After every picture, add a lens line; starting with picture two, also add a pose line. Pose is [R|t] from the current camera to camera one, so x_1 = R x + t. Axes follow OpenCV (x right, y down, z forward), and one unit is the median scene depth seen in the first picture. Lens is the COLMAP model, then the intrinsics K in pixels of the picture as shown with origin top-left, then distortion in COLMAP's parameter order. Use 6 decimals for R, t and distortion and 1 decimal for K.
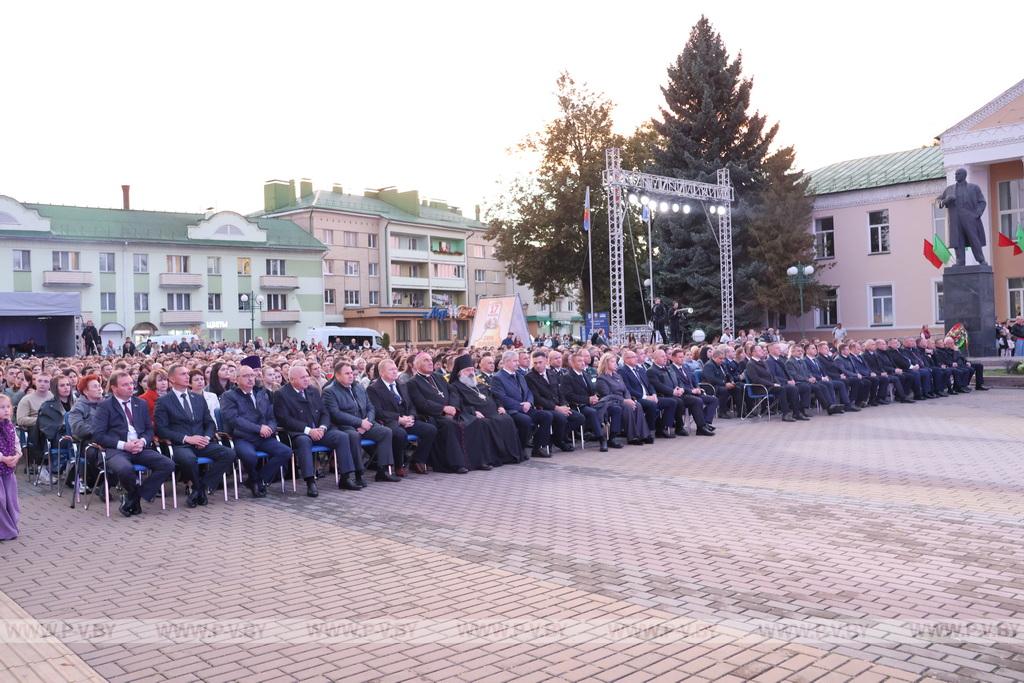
lens RADIAL K [[882.2, 0, 514.1], [0, 882.2, 341.0], [0, 0, 1]] dist [-0.105569, -0.005926]
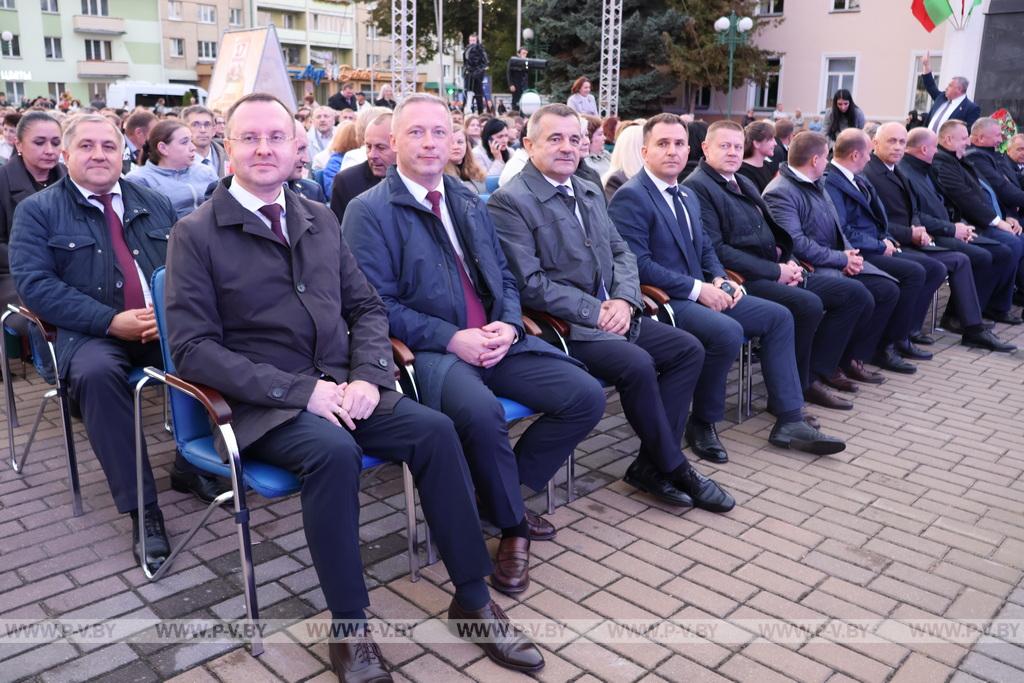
lens RADIAL K [[884.9, 0, 512.5], [0, 884.9, 343.1], [0, 0, 1]] dist [-0.108003, 0.060430]
pose [[0.996137, 0.029193, 0.082815, 0.059159], [-0.049083, 0.967136, 0.249477, 0.000955], [-0.072810, -0.252578, 0.964833, 0.160631]]
